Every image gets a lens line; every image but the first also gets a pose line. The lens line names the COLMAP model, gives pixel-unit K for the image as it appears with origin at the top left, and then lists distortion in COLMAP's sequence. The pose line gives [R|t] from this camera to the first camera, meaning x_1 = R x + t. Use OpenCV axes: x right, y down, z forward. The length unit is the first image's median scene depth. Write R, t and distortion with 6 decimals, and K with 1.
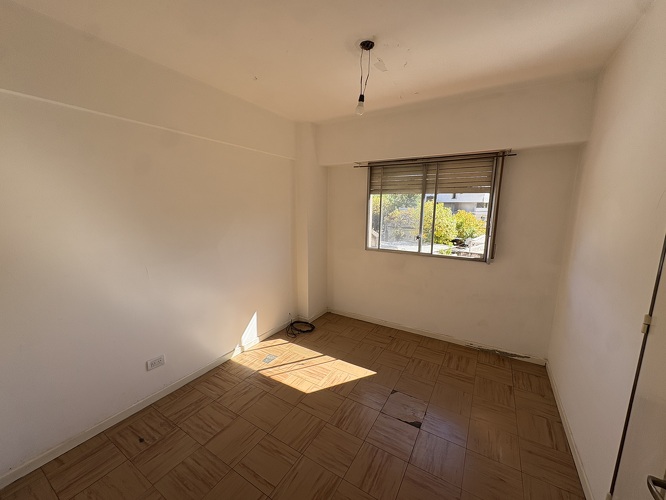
lens RADIAL K [[265.1, 0, 333.0], [0, 265.1, 250.0], [0, 0, 1]] dist [-0.001945, -0.000488]
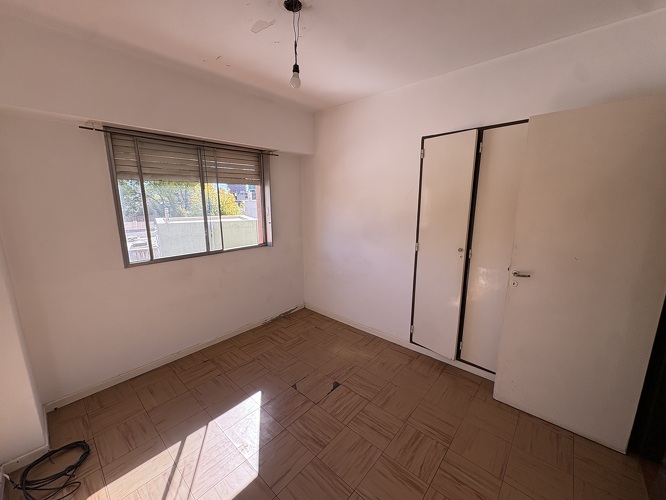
lens RADIAL K [[265.1, 0, 333.0], [0, 265.1, 250.0], [0, 0, 1]] dist [-0.001945, -0.000488]
pose [[0.175163, -0.198634, 0.964294, -0.471833], [0.161516, 0.971964, 0.170875, -0.084289], [-0.971201, 0.125817, 0.202334, 0.470985]]
